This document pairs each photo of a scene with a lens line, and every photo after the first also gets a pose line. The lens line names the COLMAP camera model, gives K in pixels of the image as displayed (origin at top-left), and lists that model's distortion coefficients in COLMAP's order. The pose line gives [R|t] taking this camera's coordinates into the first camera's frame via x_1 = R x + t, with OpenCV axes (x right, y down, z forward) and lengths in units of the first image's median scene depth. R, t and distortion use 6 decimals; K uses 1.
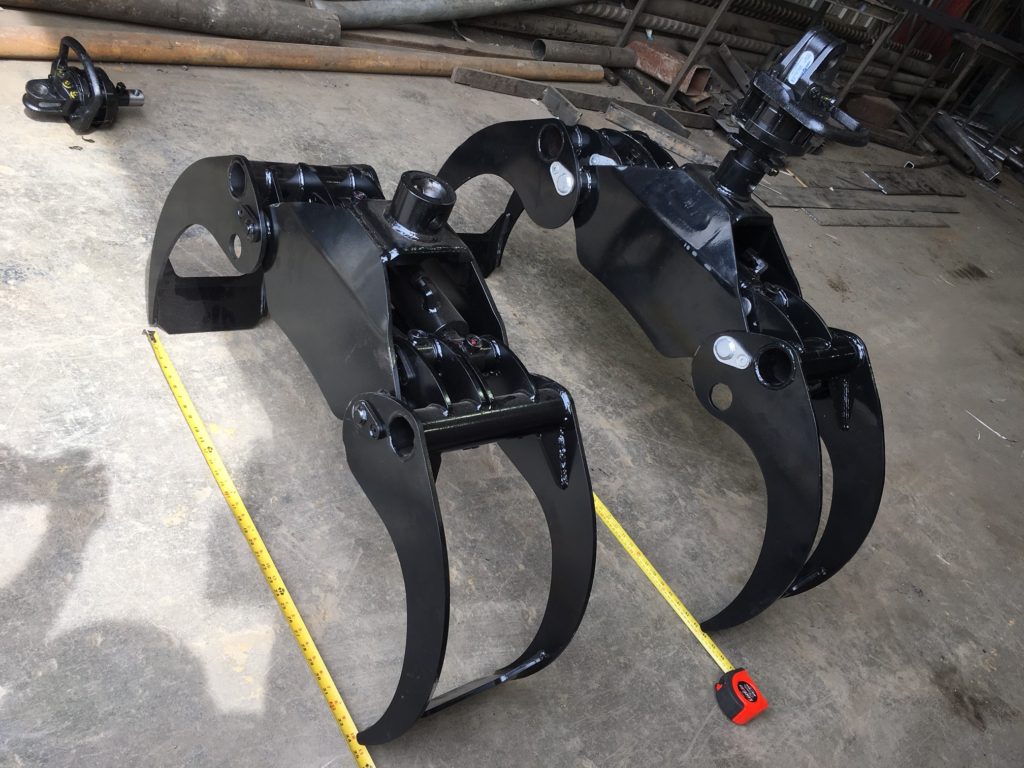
lens RADIAL K [[882.4, 0, 514.5], [0, 882.4, 382.6], [0, 0, 1]] dist [0.089209, -0.141407]
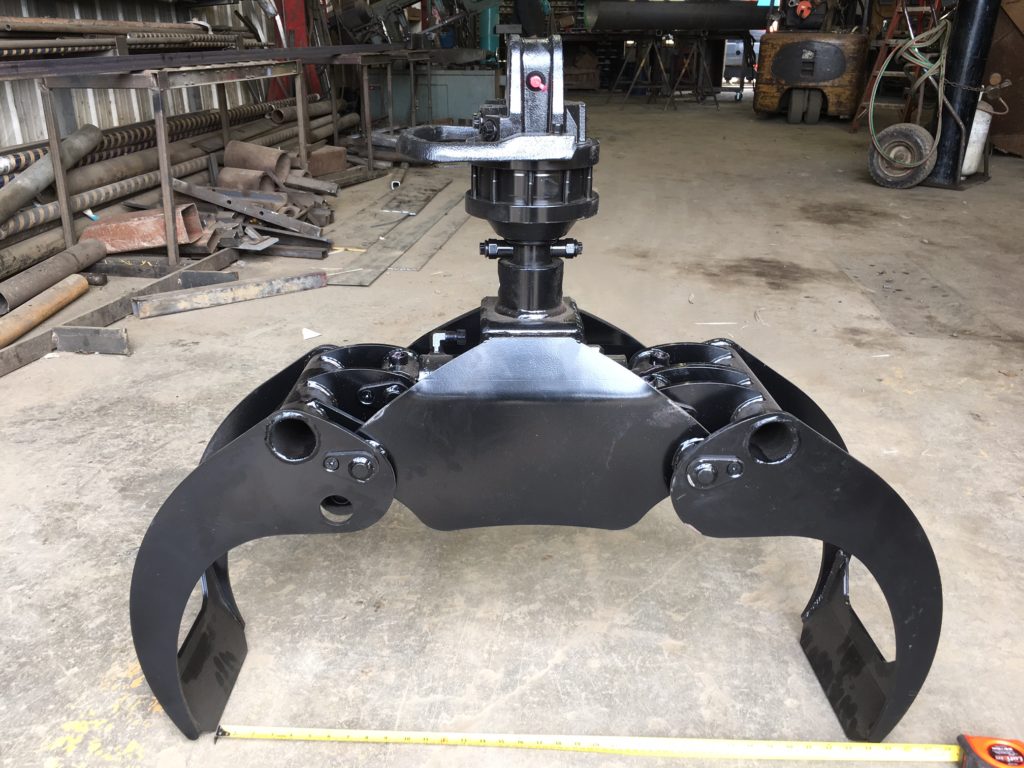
lens RADIAL K [[874.7, 0, 506.8], [0, 874.7, 378.1], [0, 0, 1]] dist [0.090489, -0.126668]
pose [[0.644858, -0.615396, 0.453261, -0.065042], [0.662211, 0.745976, 0.070686, -0.093972], [-0.381622, 0.254572, 0.888571, 0.193613]]
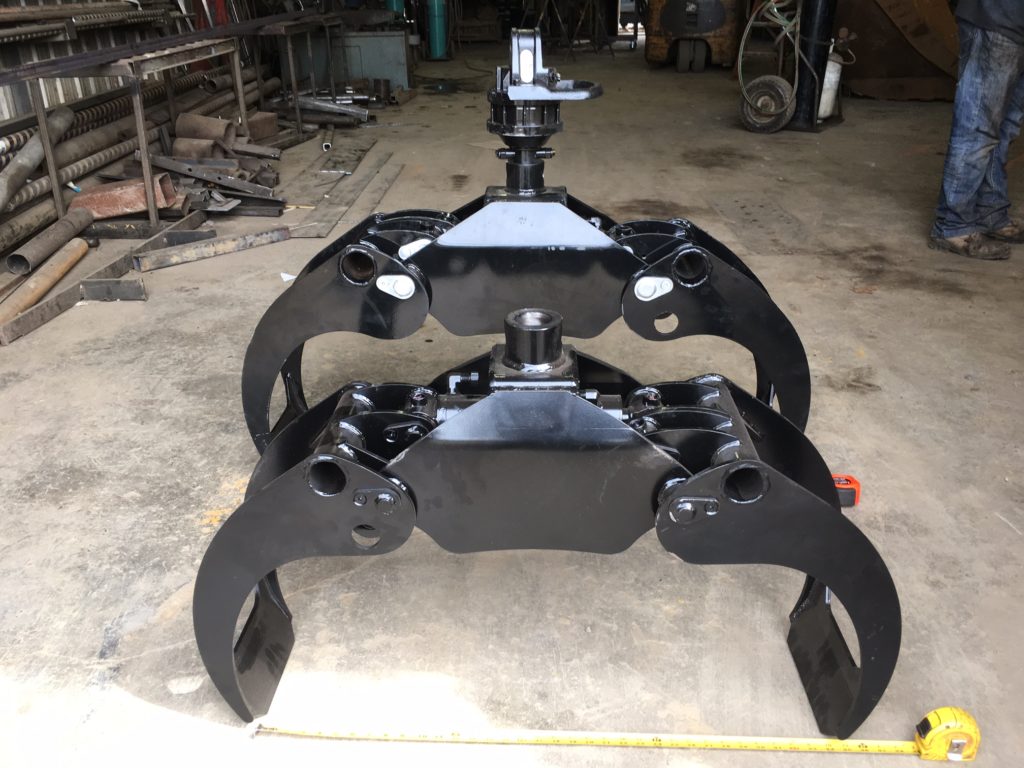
lens RADIAL K [[874.7, 0, 506.8], [0, 874.7, 378.1], [0, 0, 1]] dist [0.090489, -0.126668]
pose [[0.563082, -0.677799, 0.472786, -0.177560], [0.694806, 0.698028, 0.173209, -0.104492], [-0.447419, 0.230964, 0.863986, 0.050061]]
